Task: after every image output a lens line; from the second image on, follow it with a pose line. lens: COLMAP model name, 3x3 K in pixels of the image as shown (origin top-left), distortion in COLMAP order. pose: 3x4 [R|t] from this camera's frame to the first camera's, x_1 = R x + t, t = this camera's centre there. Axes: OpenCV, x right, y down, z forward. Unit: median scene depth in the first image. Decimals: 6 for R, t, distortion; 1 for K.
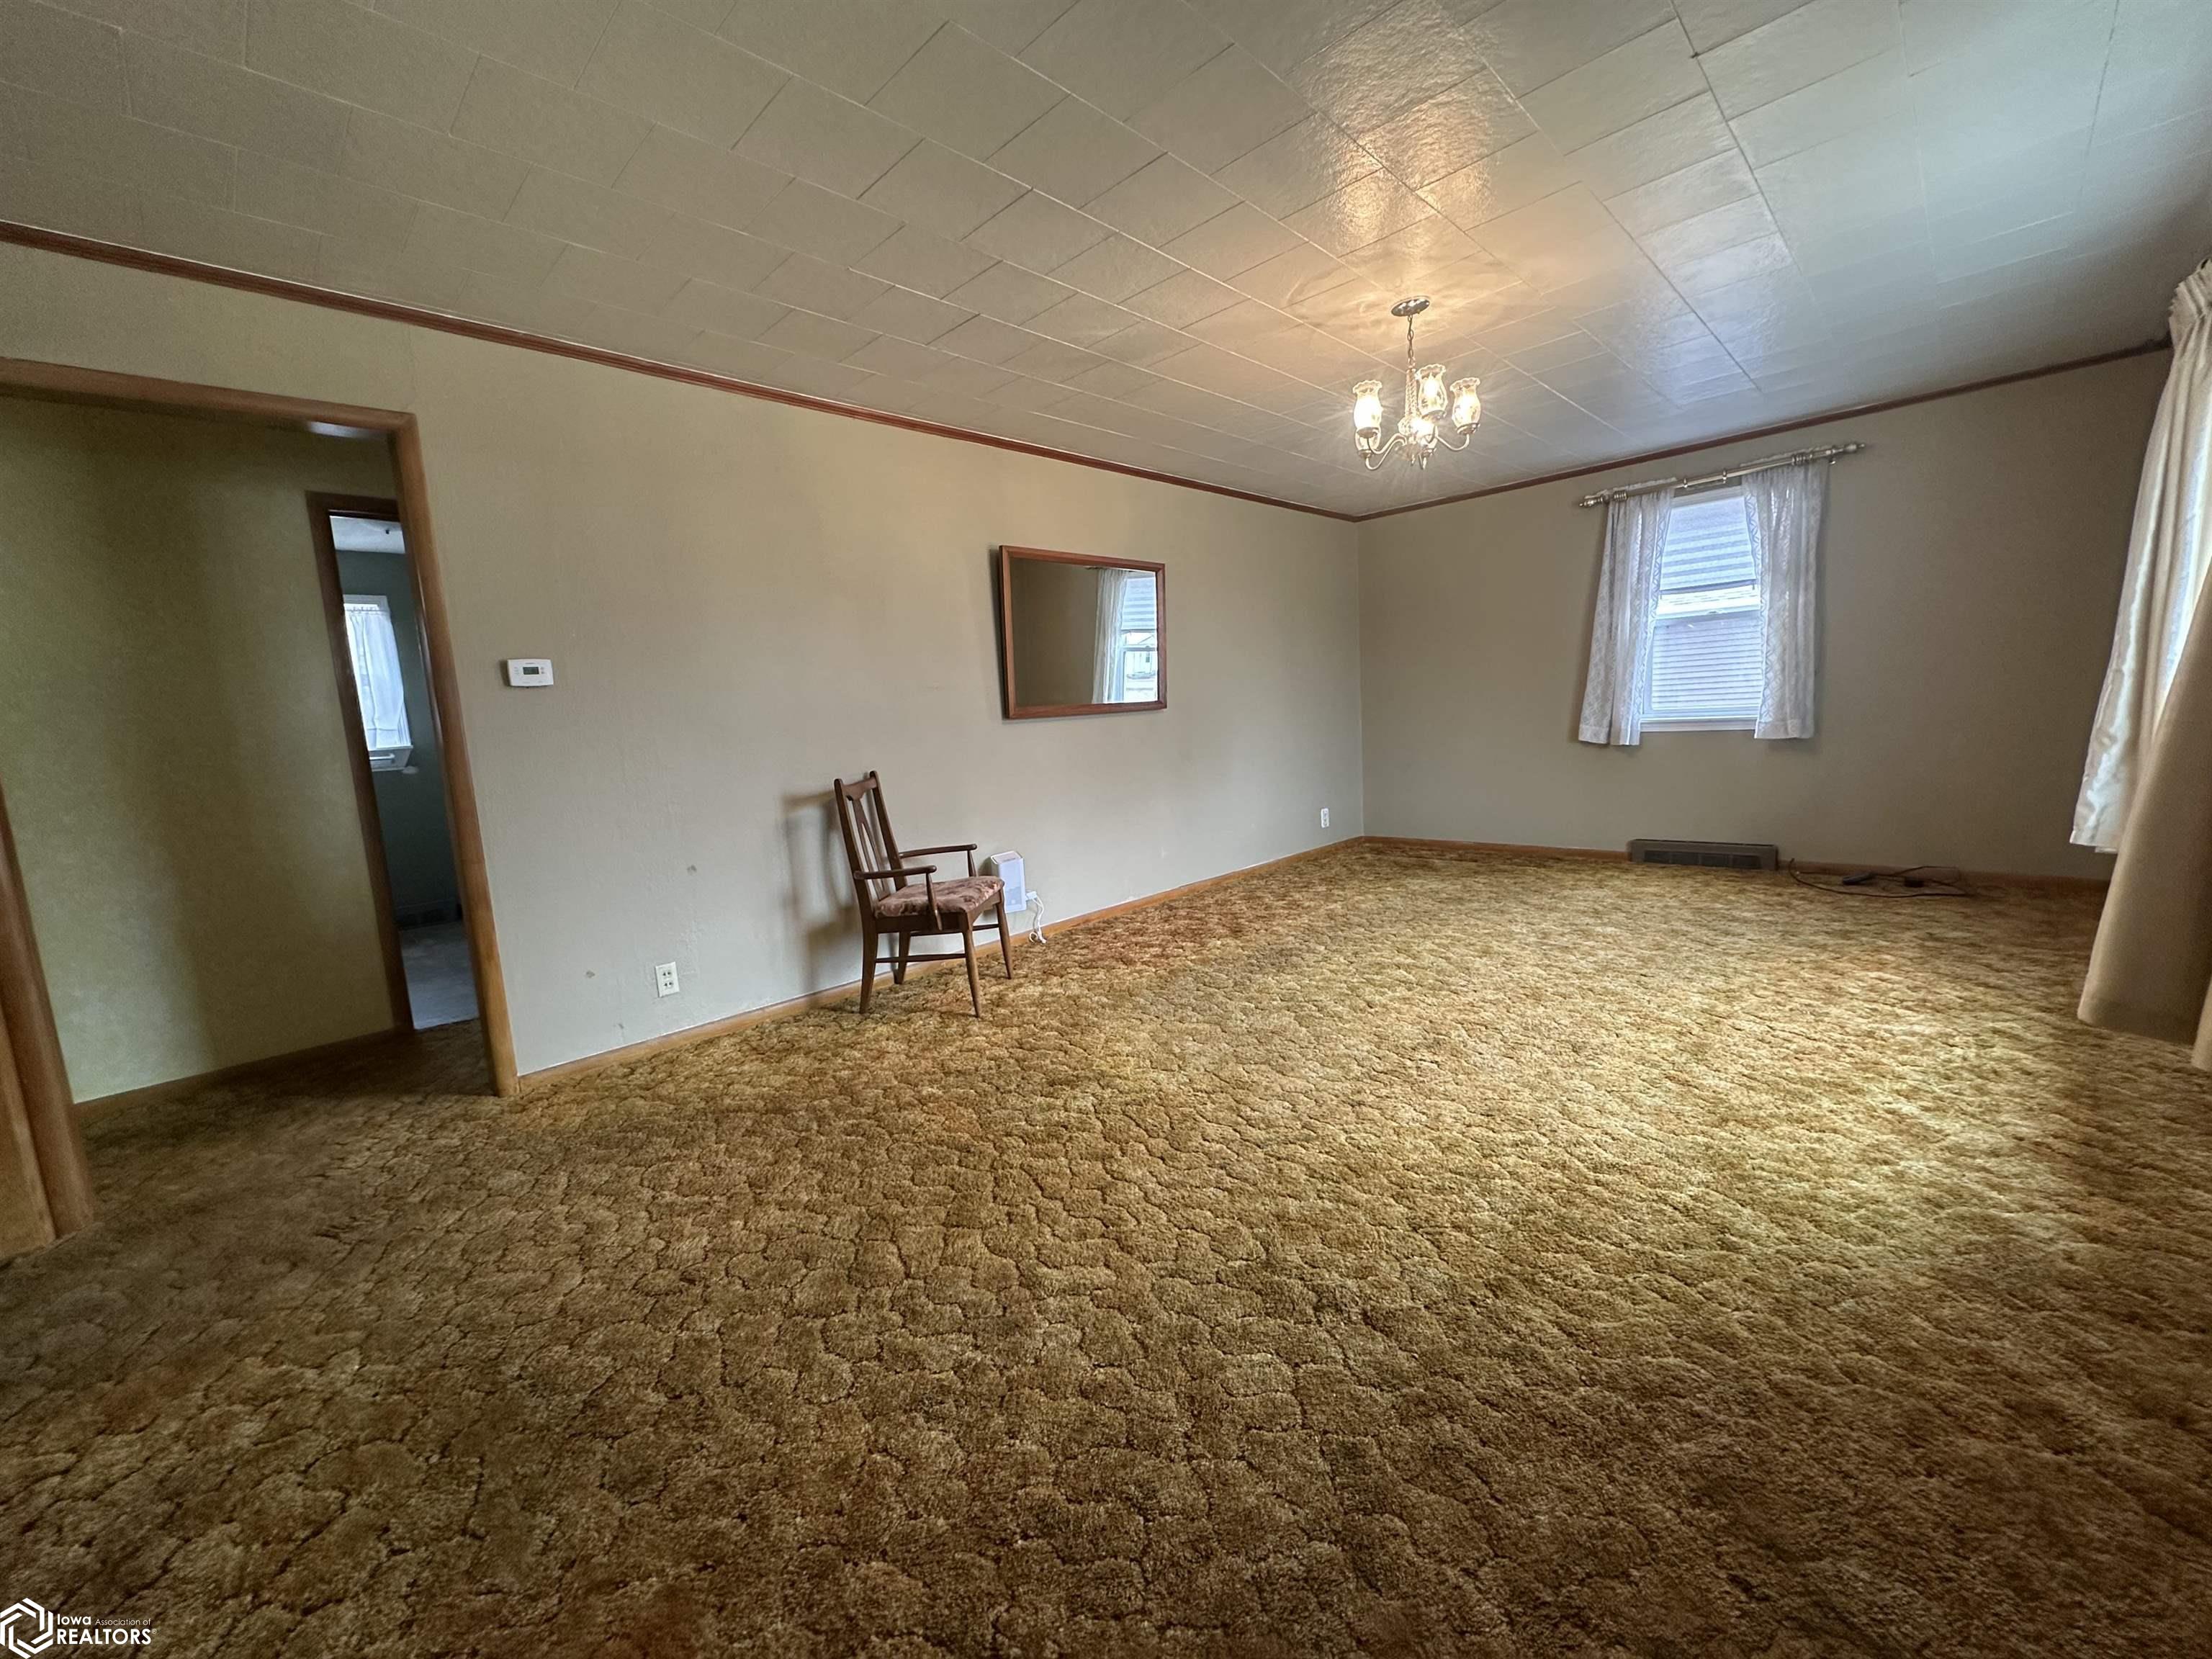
lens RADIAL K [[877.4, 0, 1106.0], [0, 877.4, 829.5], [0, 0, 1]] dist [-0.000496, 0.000000]
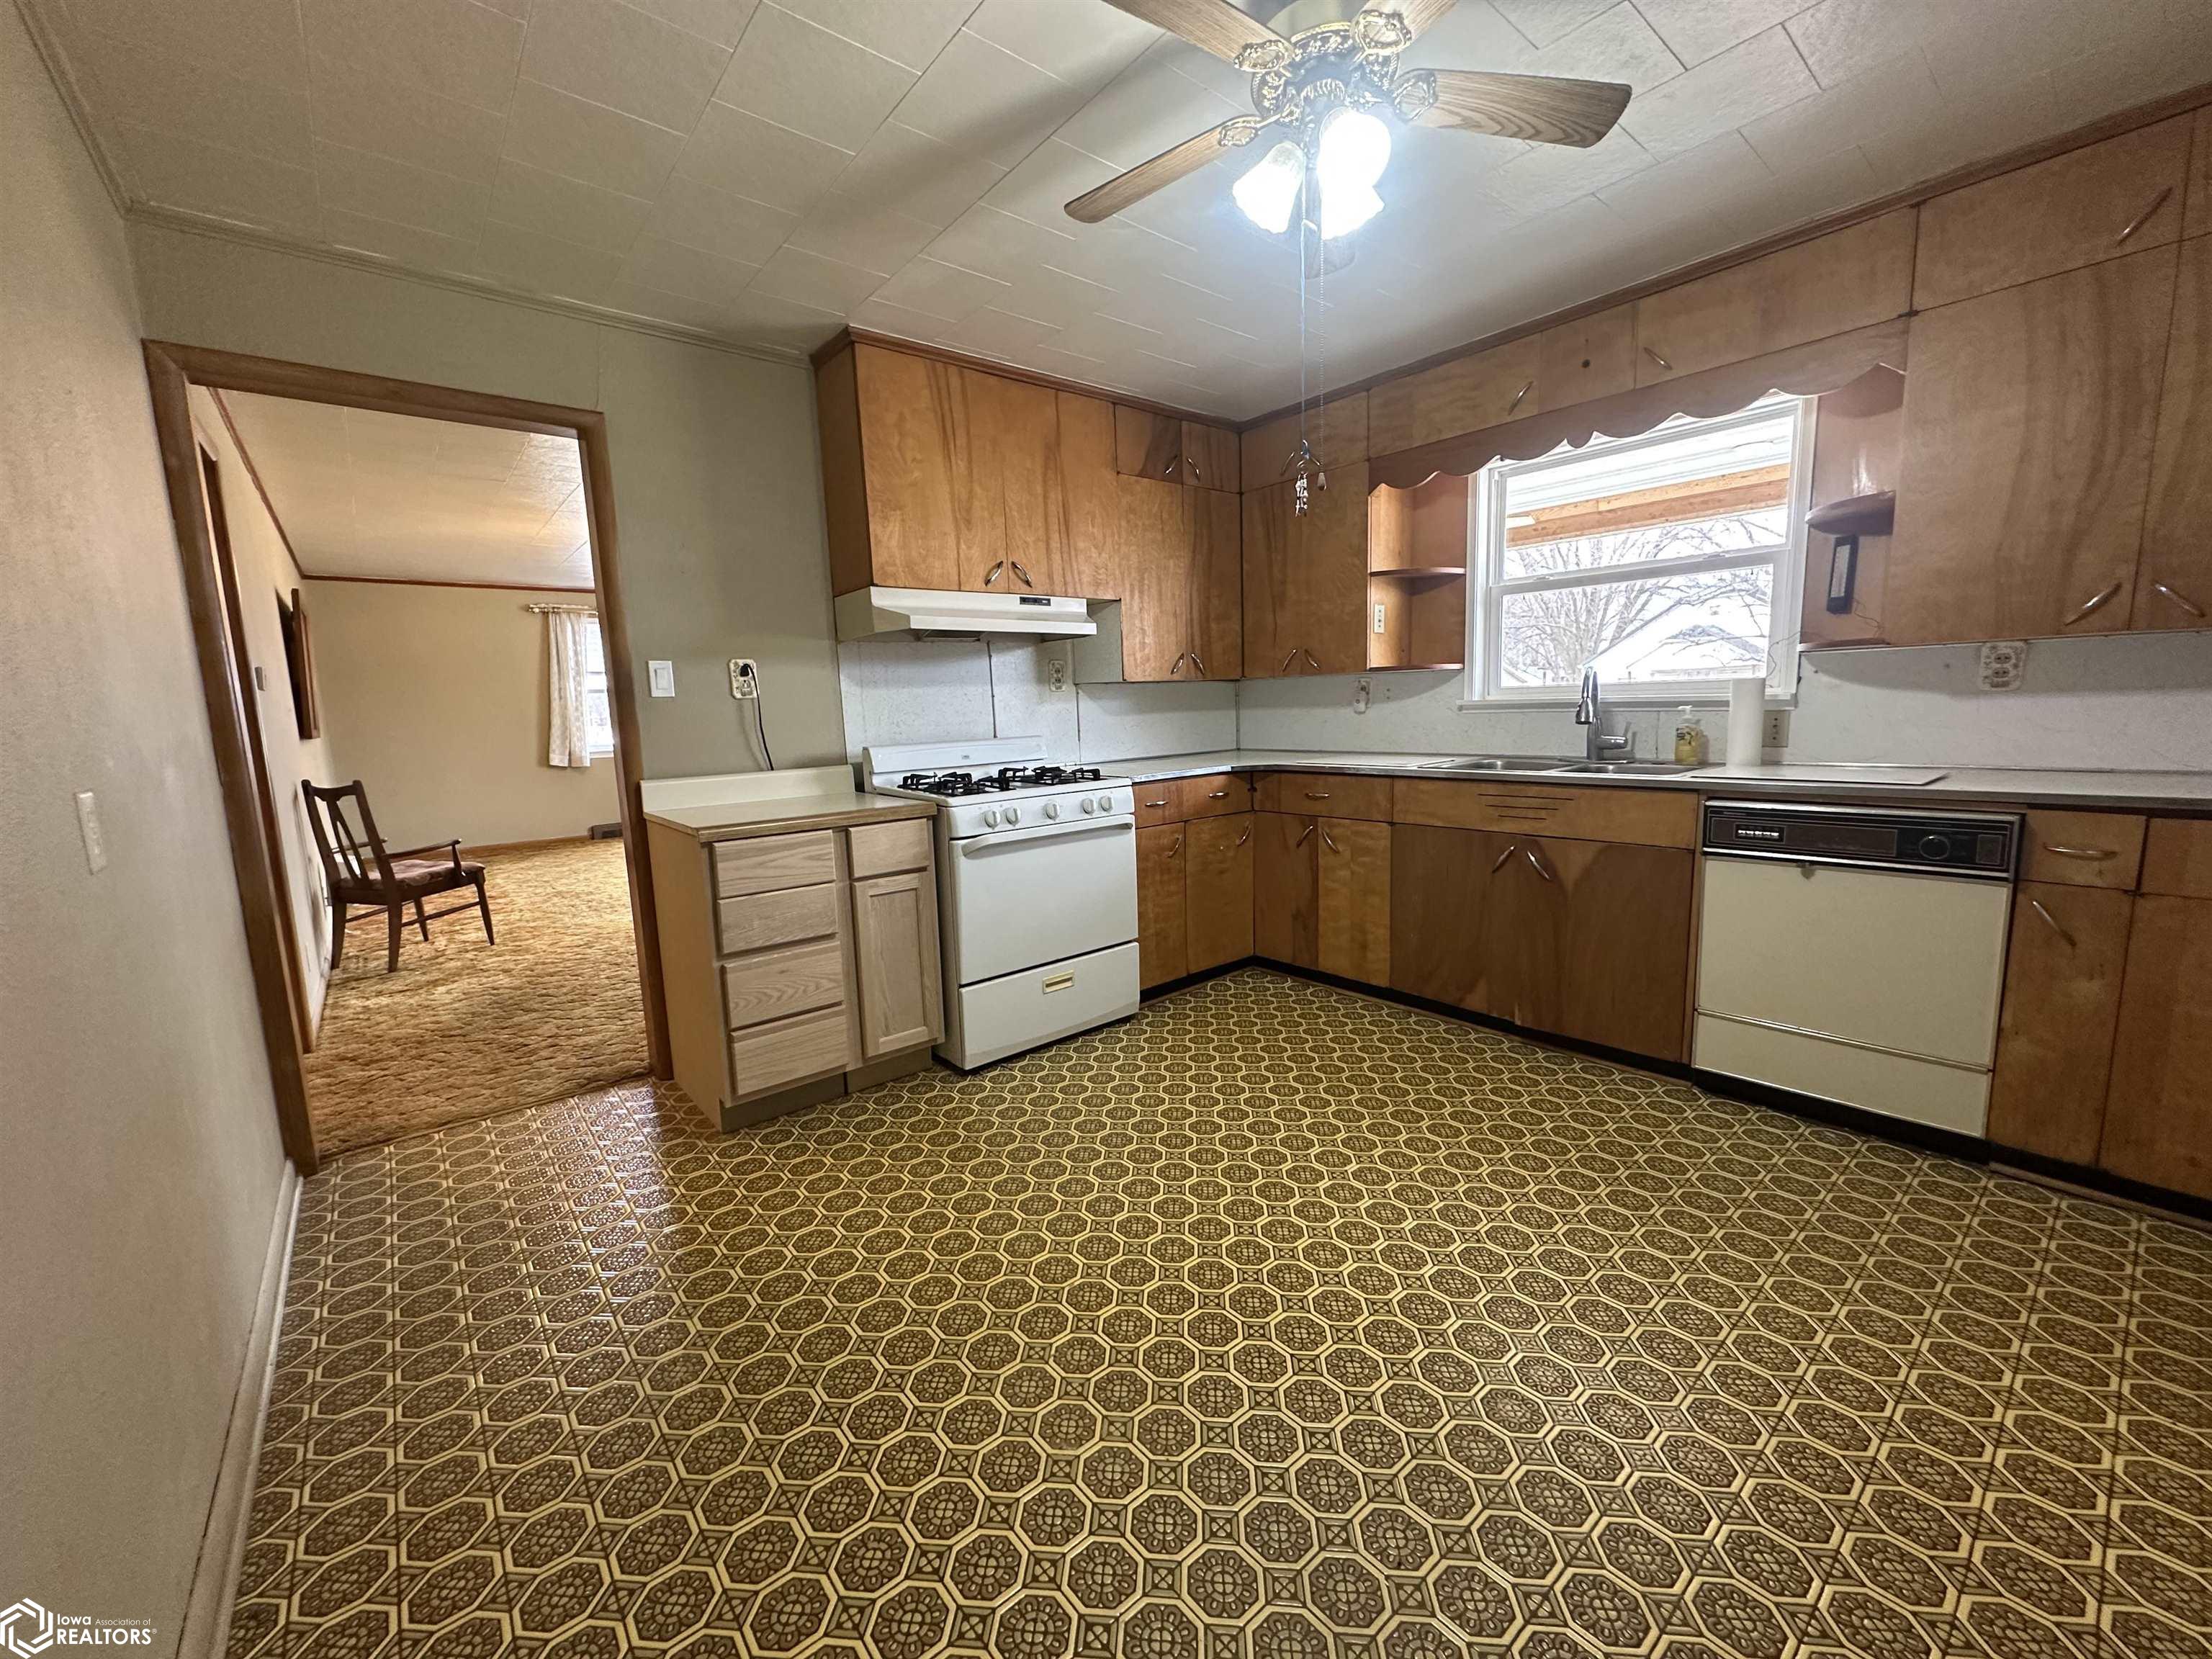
lens RADIAL K [[877.4, 0, 1106.0], [0, 877.4, 829.5], [0, 0, 1]] dist [-0.000496, 0.000000]
pose [[0.103964, -0.083976, 0.991030, -1.391685], [0.156920, 0.985334, 0.067031, 0.090119], [-0.982124, 0.148544, 0.115617, -0.149652]]
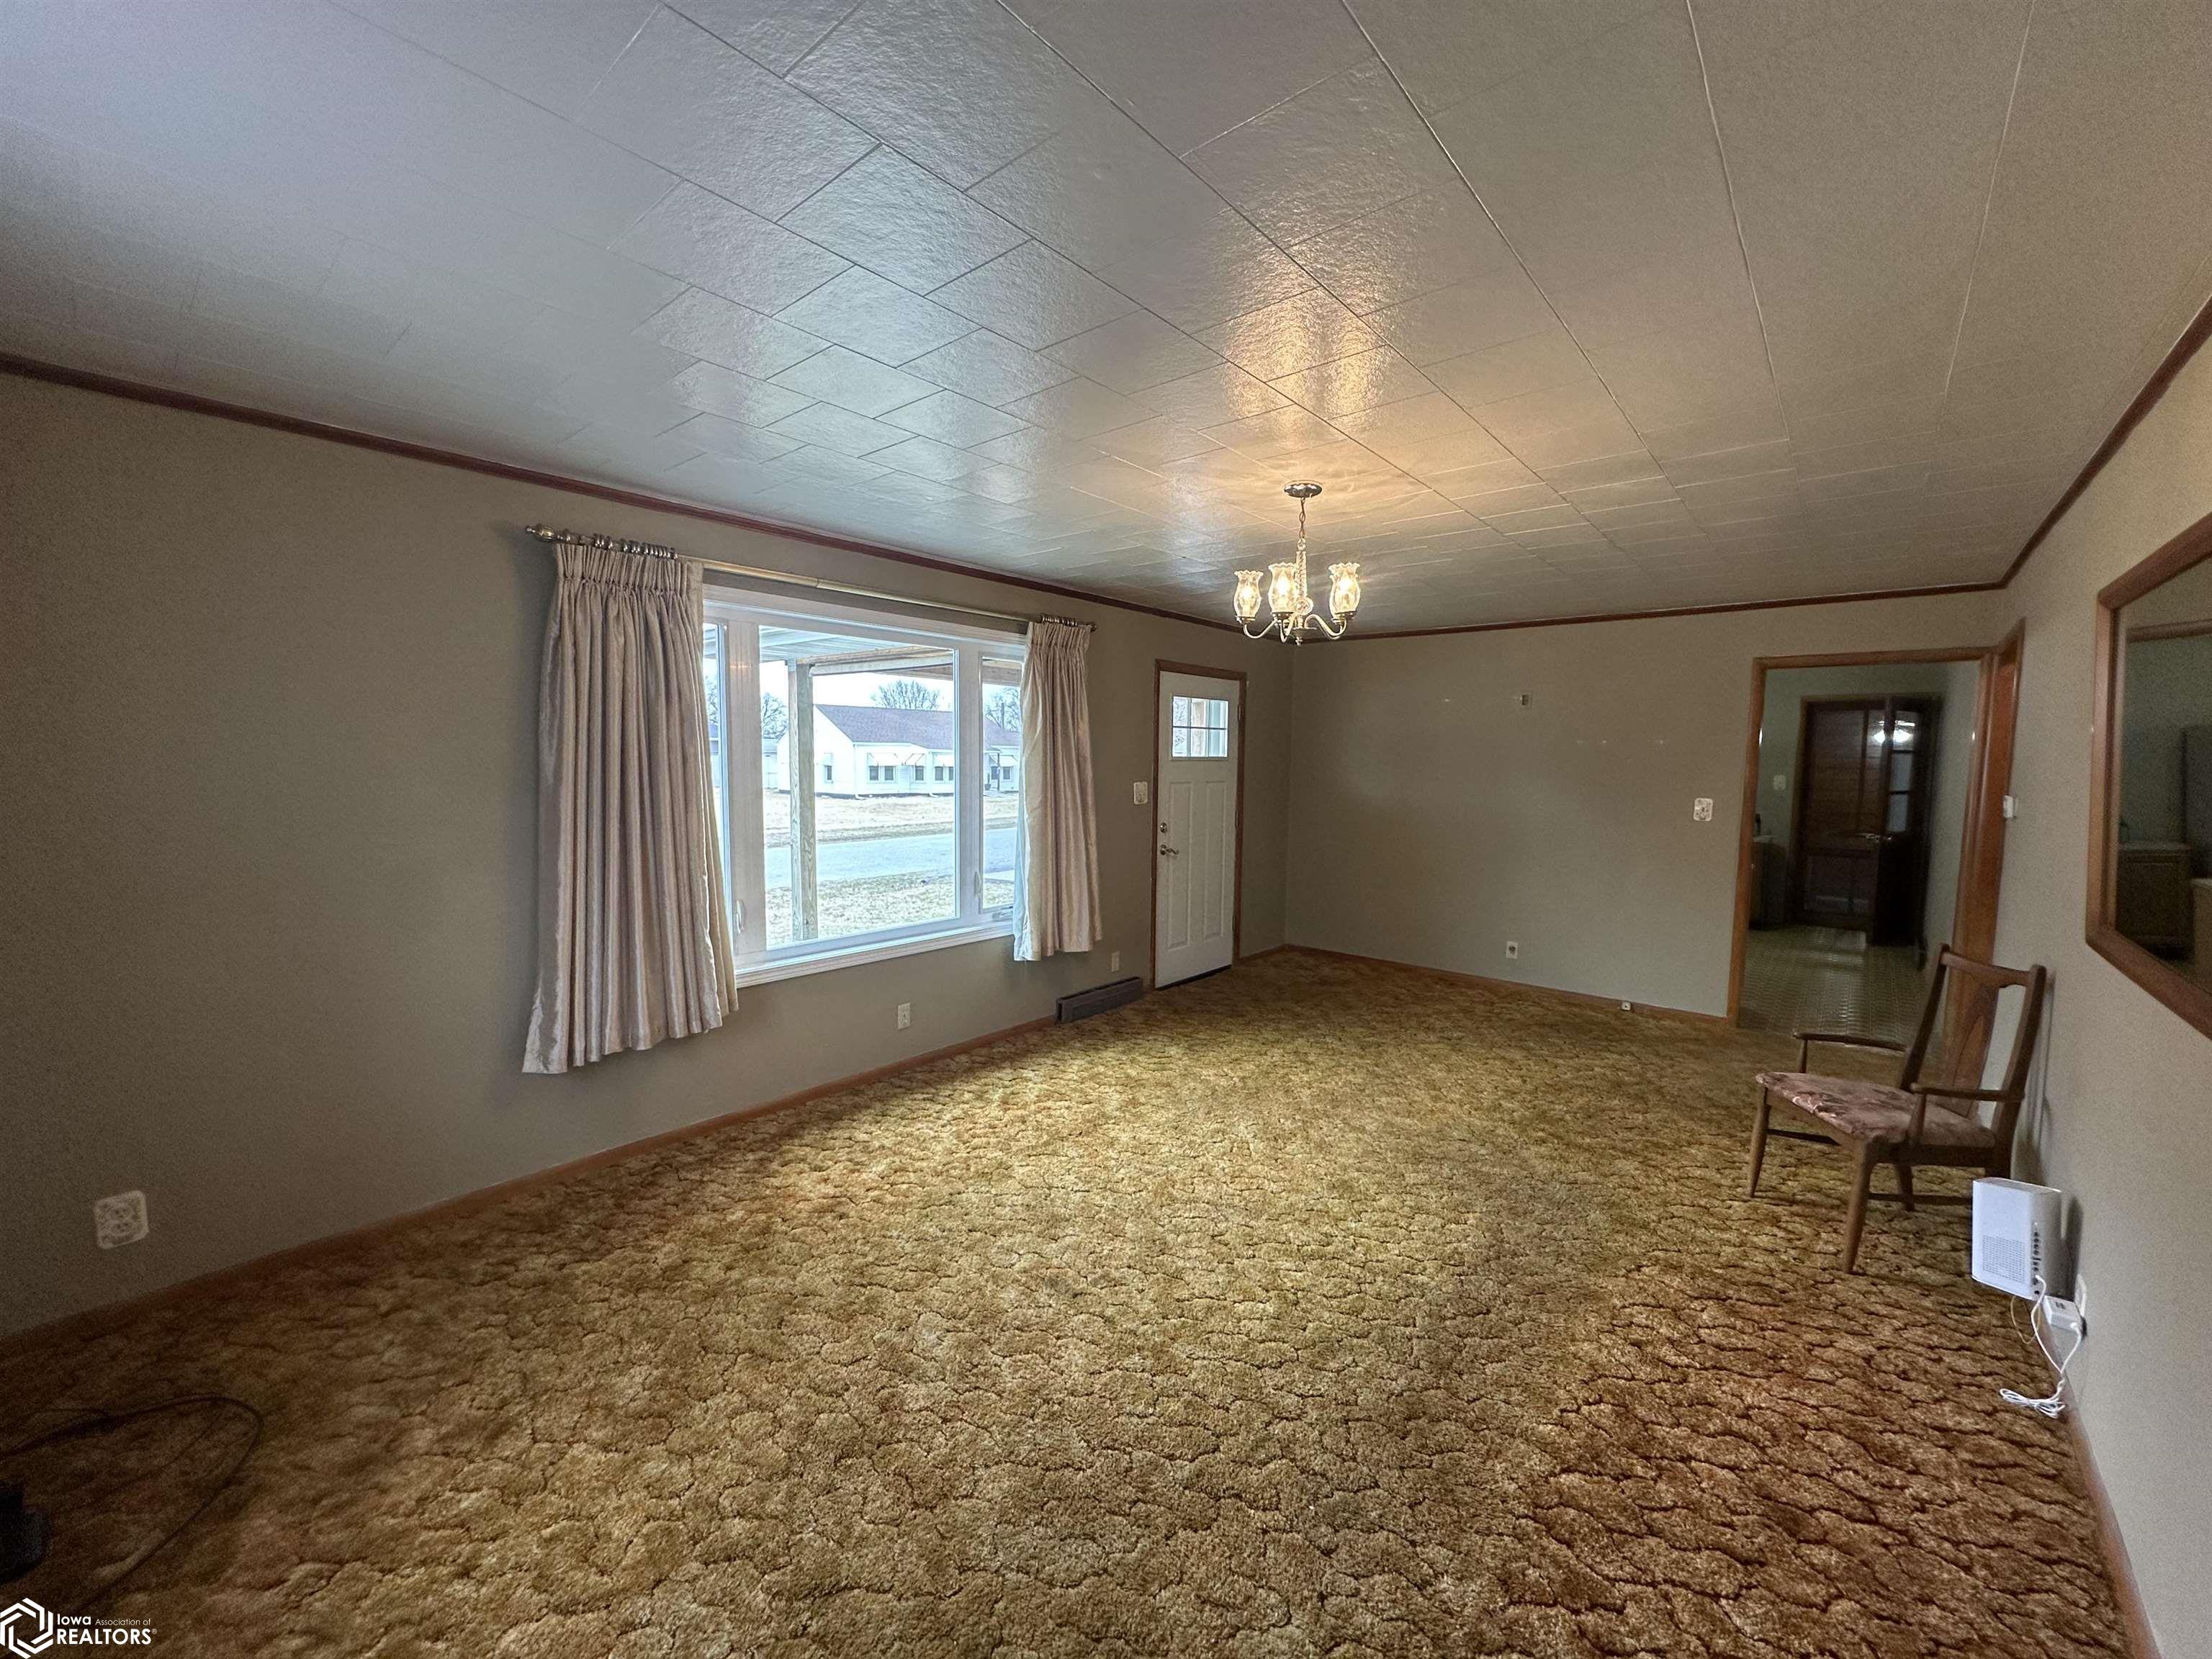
lens RADIAL K [[877.4, 0, 1106.0], [0, 877.4, 829.5], [0, 0, 1]] dist [-0.000496, 0.000000]
pose [[-0.996463, 0.055195, -0.063359, 0.533336], [0.039927, 0.974465, 0.220961, -0.369516], [0.073937, 0.217650, -0.973222, 1.660970]]
